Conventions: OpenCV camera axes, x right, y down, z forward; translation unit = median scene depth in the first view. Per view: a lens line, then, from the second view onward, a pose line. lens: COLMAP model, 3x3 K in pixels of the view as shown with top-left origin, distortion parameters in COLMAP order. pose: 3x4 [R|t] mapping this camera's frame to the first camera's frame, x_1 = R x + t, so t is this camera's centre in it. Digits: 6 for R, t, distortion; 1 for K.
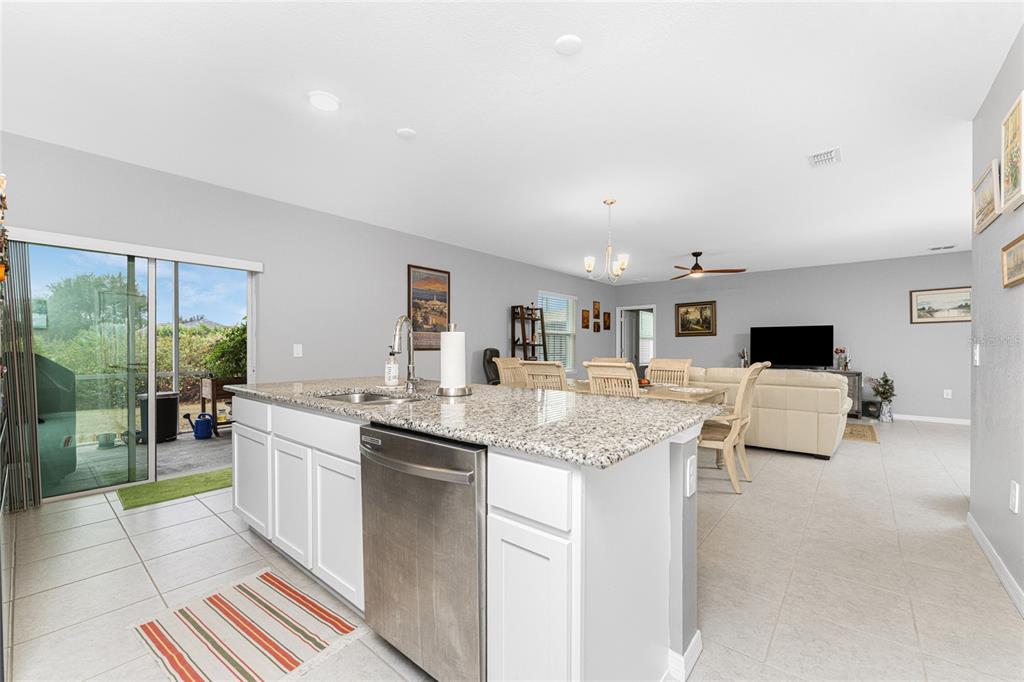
lens RADIAL K [[412.3, 0, 508.8], [0, 412.3, 345.4], [0, 0, 1]] dist [-0.000591, -0.000144]
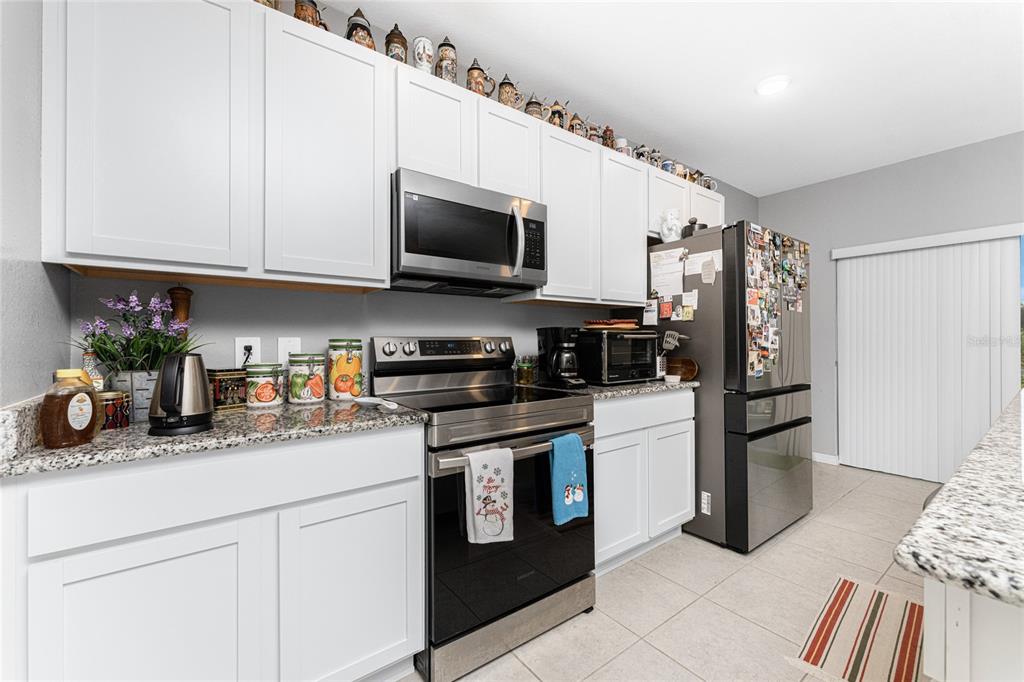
lens RADIAL K [[425.8, 0, 509.9], [0, 425.8, 336.8], [0, 0, 1]] dist [-0.000069, -0.000020]
pose [[-0.212394, -0.000011, -0.977184, 0.131681], [0.005569, 0.999984, -0.001222, -0.001938], [0.977168, -0.005701, -0.212390, 0.093272]]
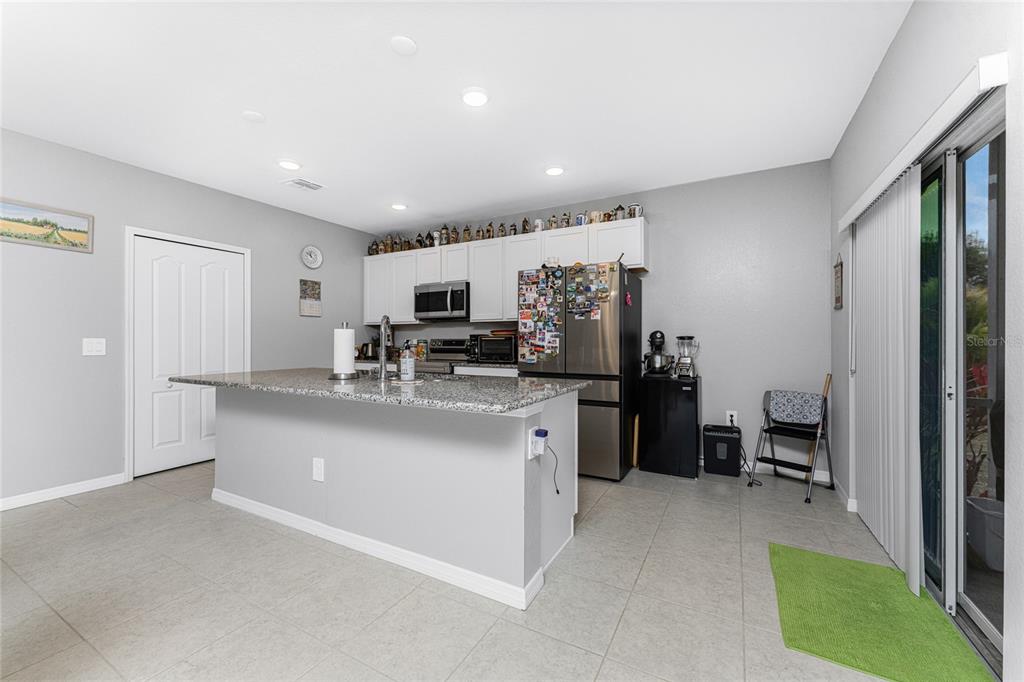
lens RADIAL K [[412.3, 0, 508.8], [0, 412.3, 345.4], [0, 0, 1]] dist [-0.000591, -0.000144]
pose [[-0.980973, 0.004294, -0.194097, -0.119376], [0.002564, 0.999955, 0.009163, 0.002758], [0.194127, 0.008491, -0.980940, 0.761662]]
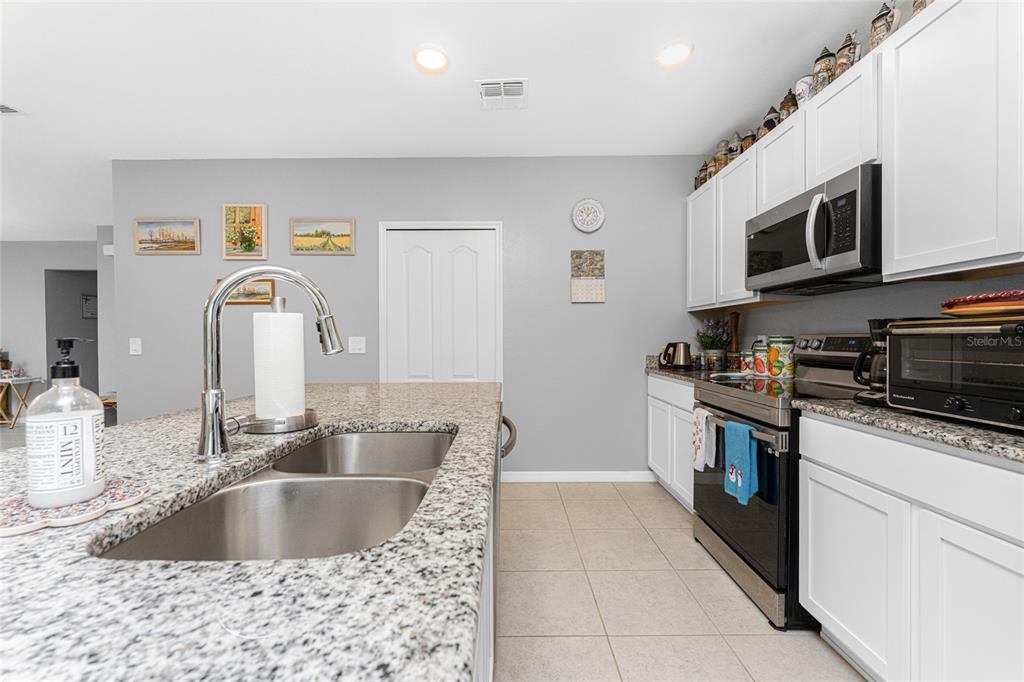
lens RADIAL K [[407.7, 0, 506.6], [0, 407.7, 342.3], [0, 0, 1]] dist [0.000131, -0.000052]
pose [[-0.641275, -0.003681, 0.767303, -0.234138], [0.002215, 0.999975, 0.006648, 0.001254], [-0.767308, 0.005962, -0.641251, 0.365001]]
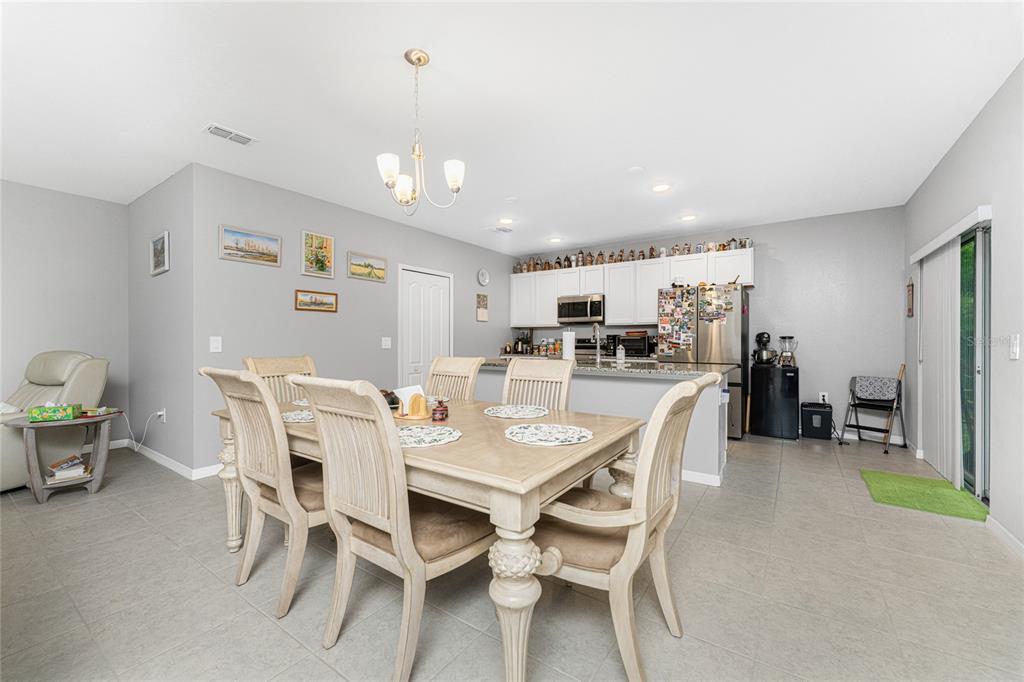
lens RADIAL K [[416.0, 0, 507.3], [0, 416.0, 344.7], [0, 0, 1]] dist [-0.001490, -0.000374]
pose [[-0.995853, 0.001103, -0.090970, 0.115861], [0.000384, 0.999969, 0.007920, 0.005025], [0.090976, 0.007853, -0.995822, 0.970528]]
